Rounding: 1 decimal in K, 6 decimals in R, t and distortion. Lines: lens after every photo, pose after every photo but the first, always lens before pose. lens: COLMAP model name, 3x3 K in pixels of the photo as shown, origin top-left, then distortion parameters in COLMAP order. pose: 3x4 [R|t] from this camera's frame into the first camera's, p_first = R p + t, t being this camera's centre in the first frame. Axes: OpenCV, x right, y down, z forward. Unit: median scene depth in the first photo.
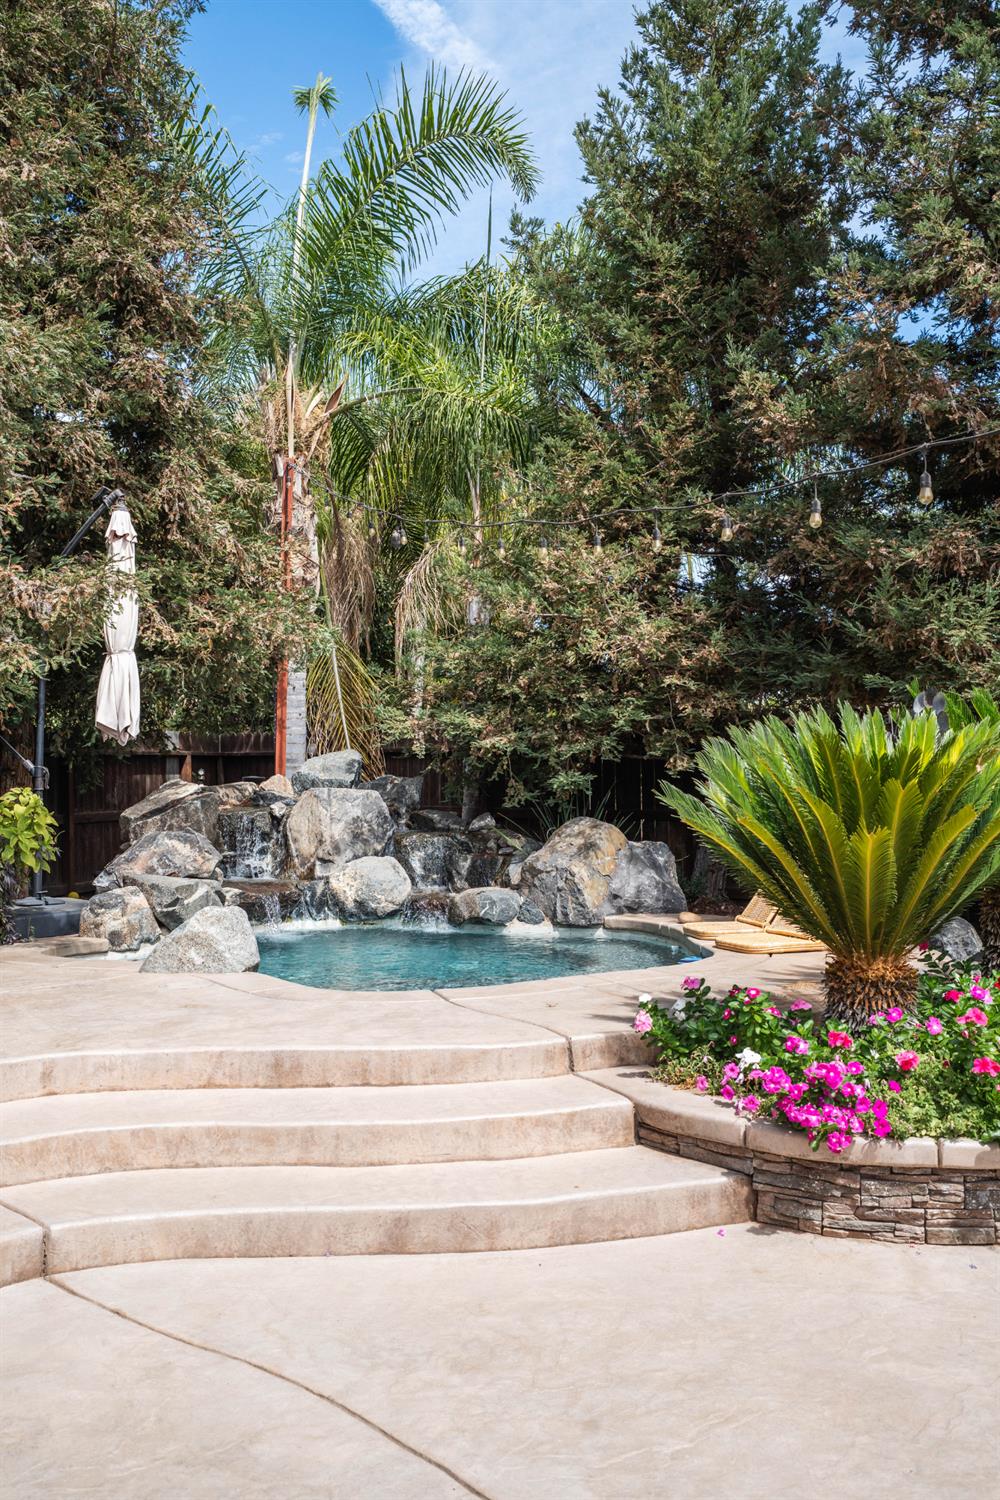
lens RADIAL K [[1457.7, 0, 500.0], [0, 1457.7, 750.0], [0, 0, 1]] dist [-0.014480, 0.029112]
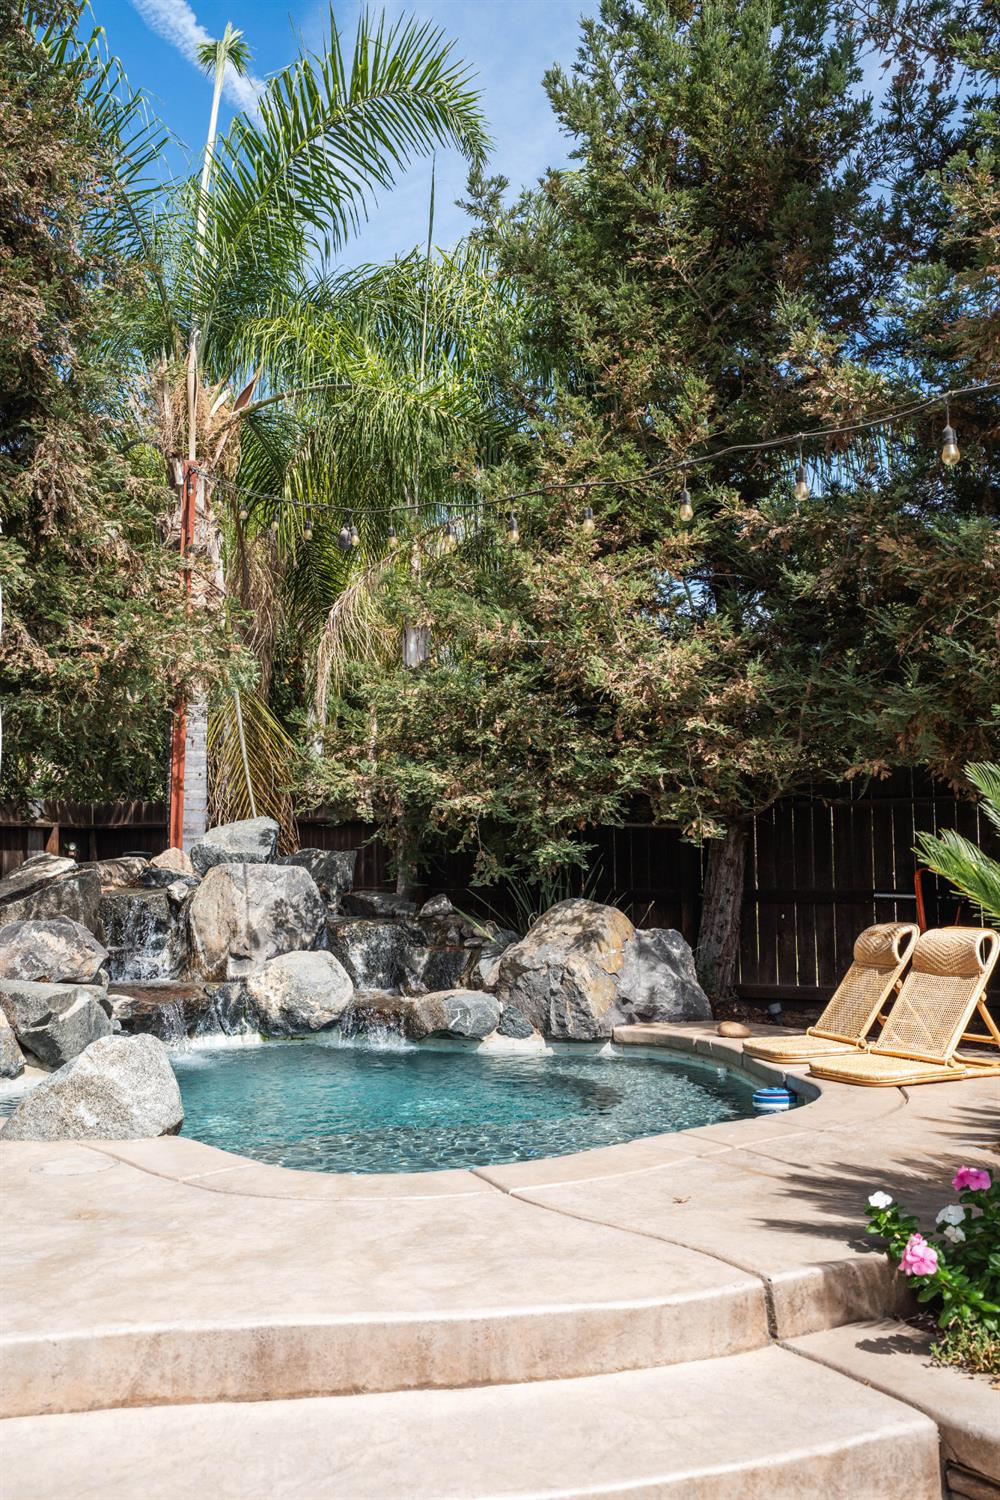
lens RADIAL K [[1444.8, 0, 500.0], [0, 1444.8, 750.0], [0, 0, 1]] dist [-0.043738, 0.118128]
pose [[0.995293, 0.004341, 0.096812, -0.059416], [0.001305, 0.998305, -0.058178, 0.011142], [-0.096901, 0.058031, 0.993601, 0.224792]]
